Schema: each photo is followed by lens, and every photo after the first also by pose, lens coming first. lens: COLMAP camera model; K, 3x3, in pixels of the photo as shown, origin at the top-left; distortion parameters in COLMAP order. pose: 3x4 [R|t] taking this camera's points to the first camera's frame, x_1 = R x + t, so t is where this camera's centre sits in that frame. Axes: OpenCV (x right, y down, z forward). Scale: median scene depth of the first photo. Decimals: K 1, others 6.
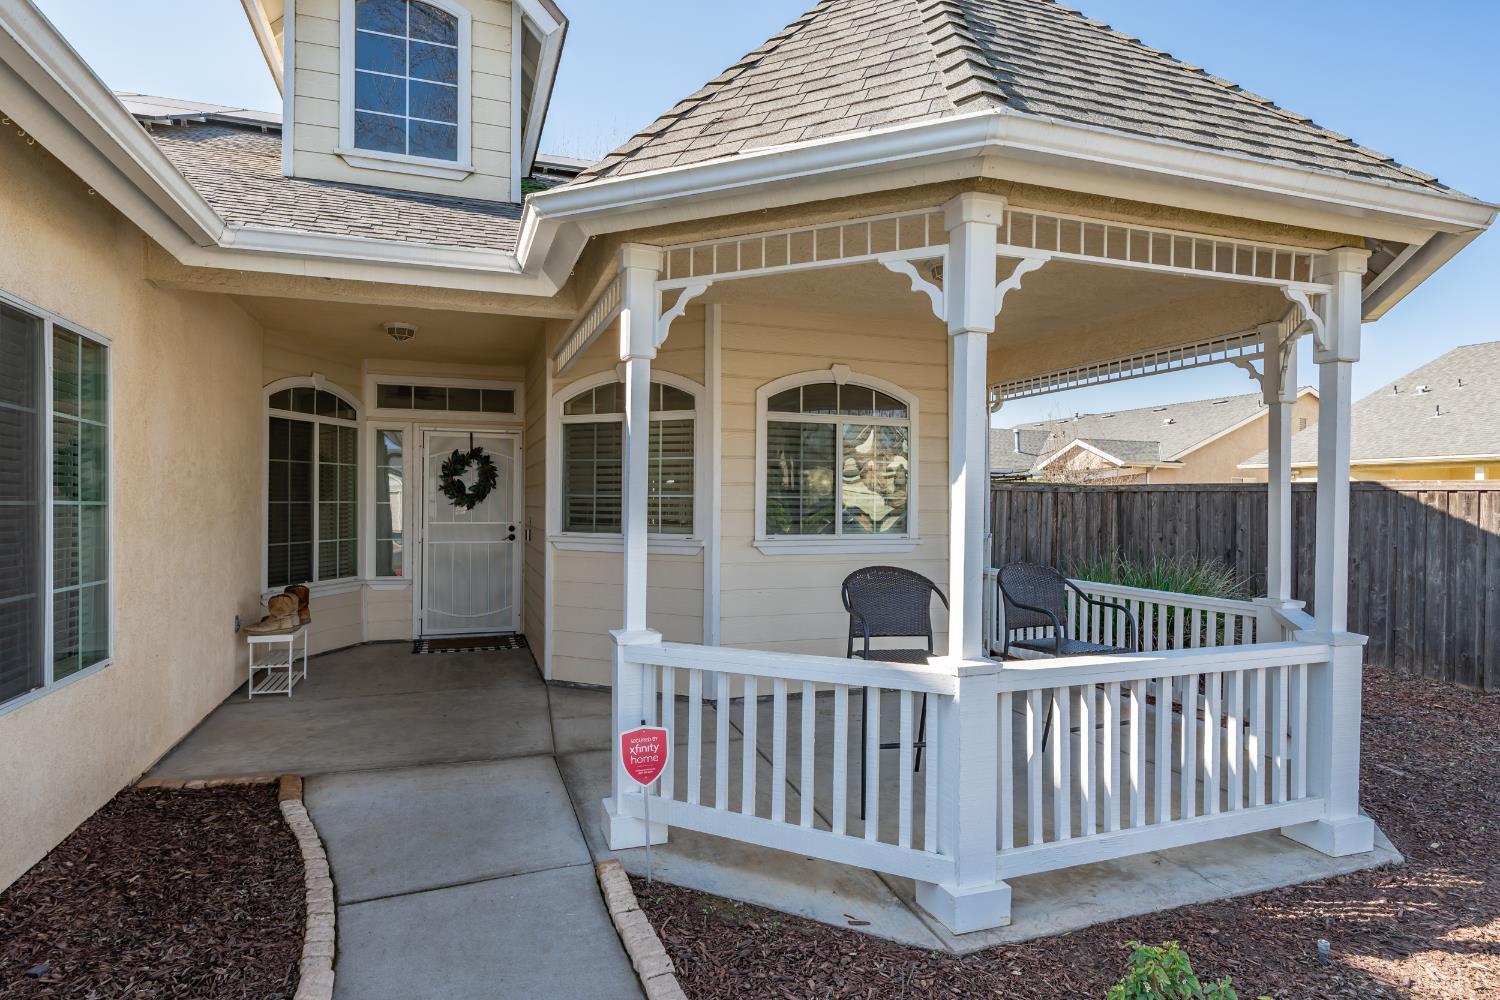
lens RADIAL K [[857.8, 0, 748.3], [0, 857.8, 504.4], [0, 0, 1]] dist [-0.000619, -0.000162]
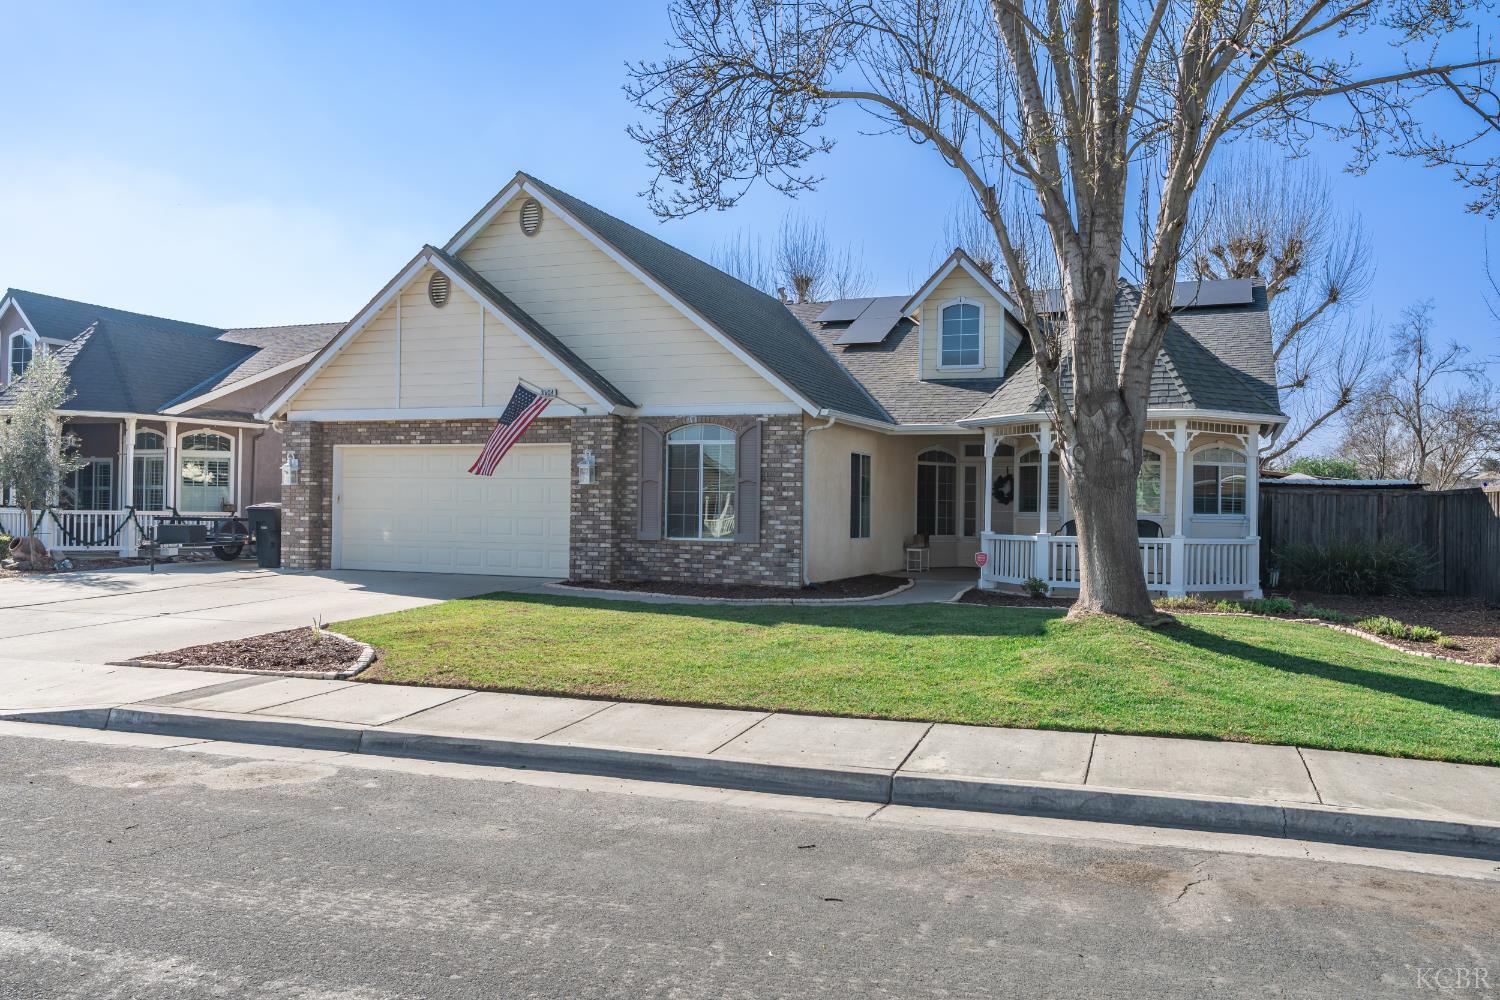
lens RADIAL K [[1206.6, 0, 749.6], [0, 1206.6, 503.1], [0, 0, 1]] dist [0.002936, 0.000176]
pose [[0.764211, 0.000113, -0.644966, 1.215916], [-0.013057, 0.999798, -0.015295, 0.061796], [0.644834, 0.020110, 0.764058, -1.819246]]
